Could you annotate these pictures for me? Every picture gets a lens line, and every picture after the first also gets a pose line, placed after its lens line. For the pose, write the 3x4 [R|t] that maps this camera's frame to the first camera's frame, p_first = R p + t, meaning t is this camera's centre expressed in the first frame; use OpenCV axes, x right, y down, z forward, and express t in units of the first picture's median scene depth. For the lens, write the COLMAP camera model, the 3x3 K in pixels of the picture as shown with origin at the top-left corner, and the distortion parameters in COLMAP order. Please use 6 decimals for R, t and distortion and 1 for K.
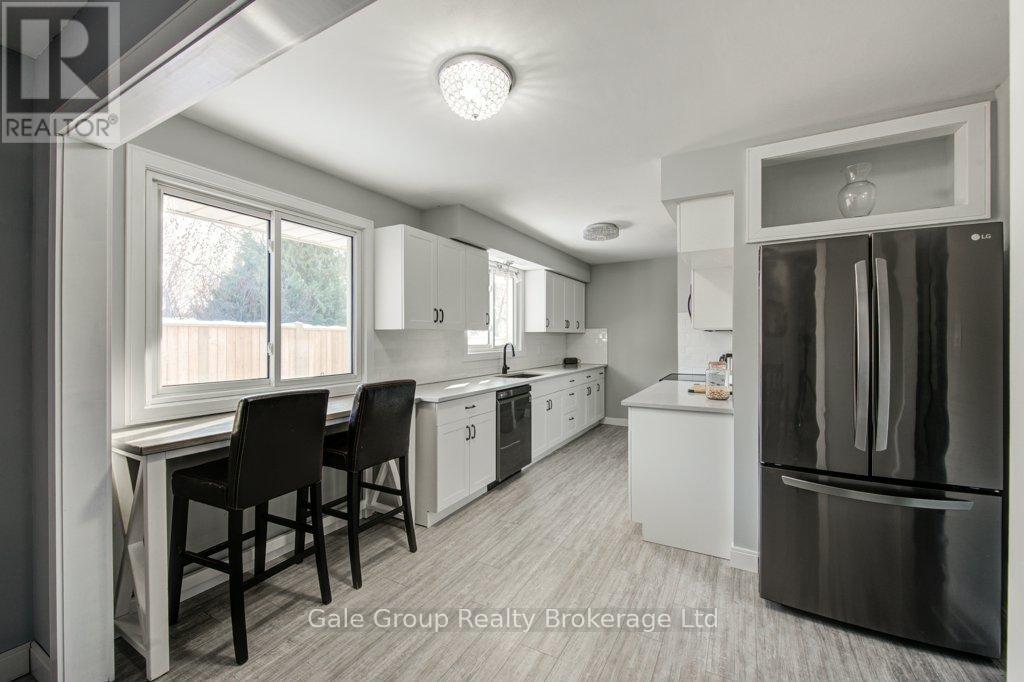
lens RADIAL K [[417.2, 0, 512.3], [0, 417.2, 337.0], [0, 0, 1]] dist [-0.000134, -0.000040]
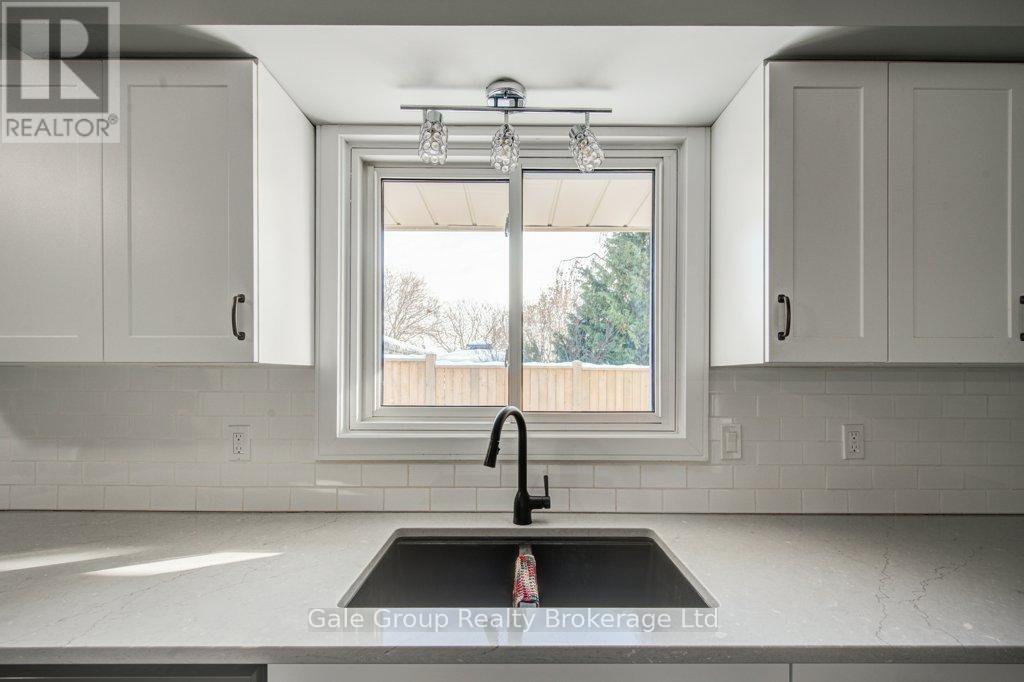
lens RADIAL K [[406.0, 0, 516.4], [0, 406.0, 377.8], [0, 0, 1]] dist [0.001013, 0.000045]
pose [[0.498921, 0.003381, -0.866641, 0.290394], [-0.003940, 0.999991, 0.001634, -0.007883], [0.866639, 0.002599, 0.498929, 1.216403]]
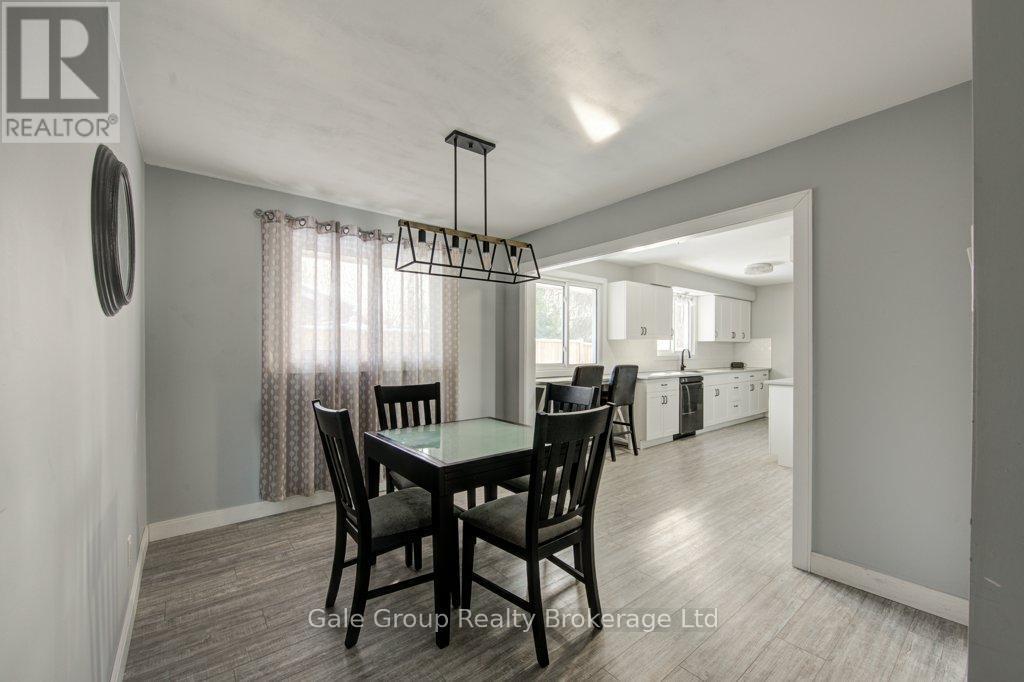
lens RADIAL K [[413.3, 0, 503.3], [0, 413.3, 345.0], [0, 0, 1]] dist [-0.003535, -0.000171]
pose [[0.921950, 0.004495, -0.387283, -0.051197], [-0.006096, 0.999977, -0.002908, 0.013119], [0.387261, 0.005042, 0.921956, -0.770048]]
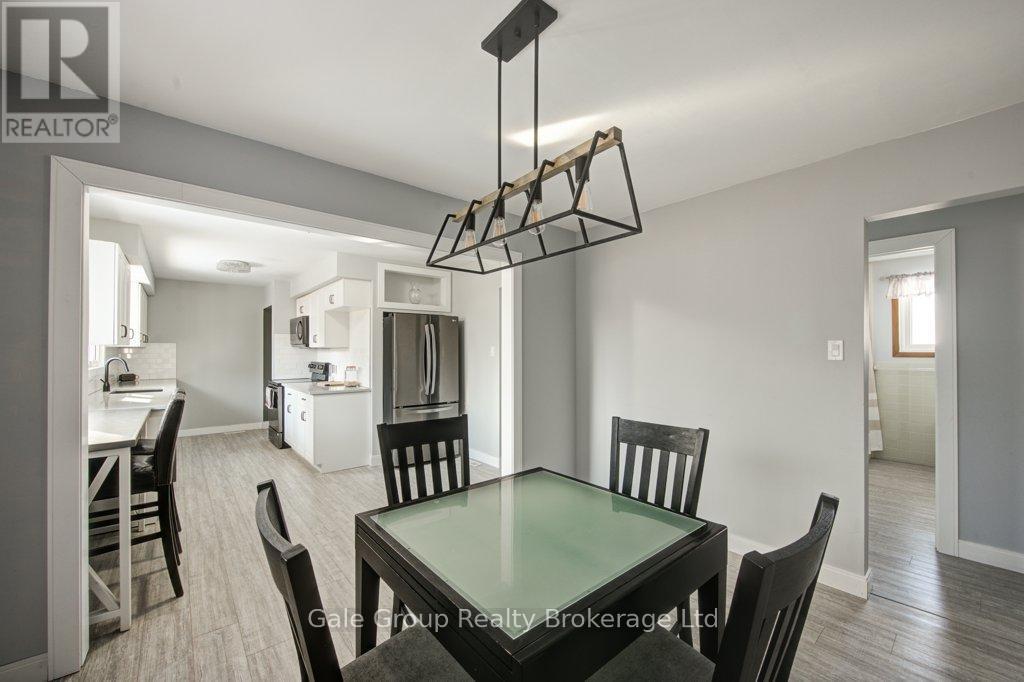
lens RADIAL K [[408.0, 0, 516.7], [0, 408.0, 347.0], [0, 0, 1]] dist [-0.001103, -0.000202]
pose [[0.350768, 0.011962, 0.936386, -0.771857], [-0.002147, 0.999926, -0.011969, -0.003309], [-0.936460, 0.002188, 0.350768, -0.249762]]
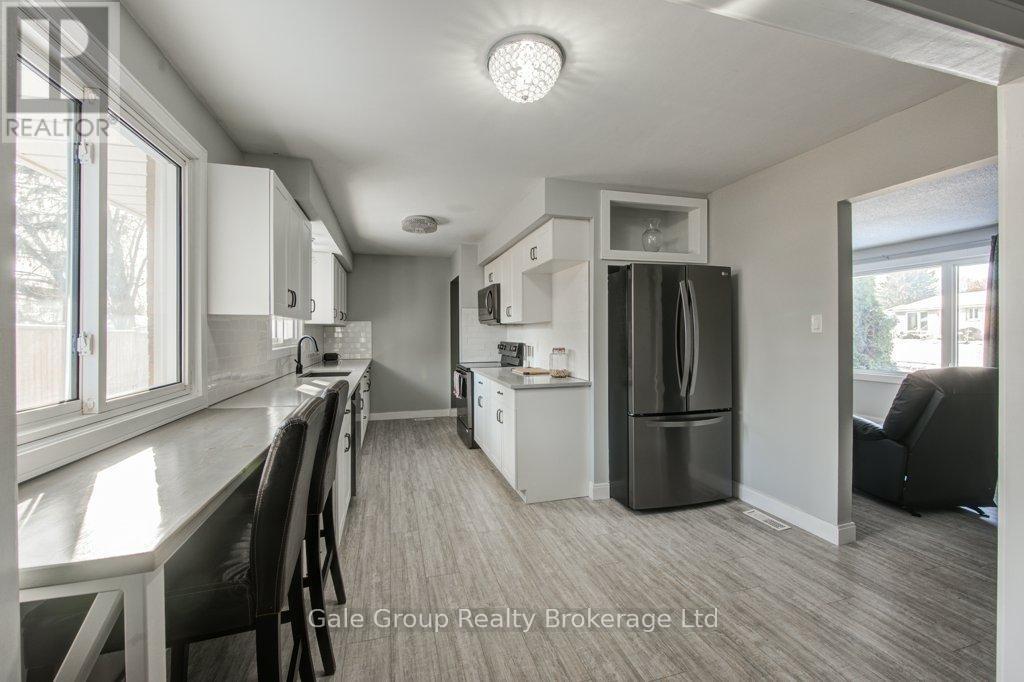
lens RADIAL K [[415.4, 0, 503.3], [0, 415.4, 332.9], [0, 0, 1]] dist [-0.000153, -0.000284]
pose [[0.706598, -0.000283, 0.707615, -0.440764], [0.000457, 1.000000, -0.000057, 0.011767], [-0.707615, 0.000364, 0.706598, 0.189881]]
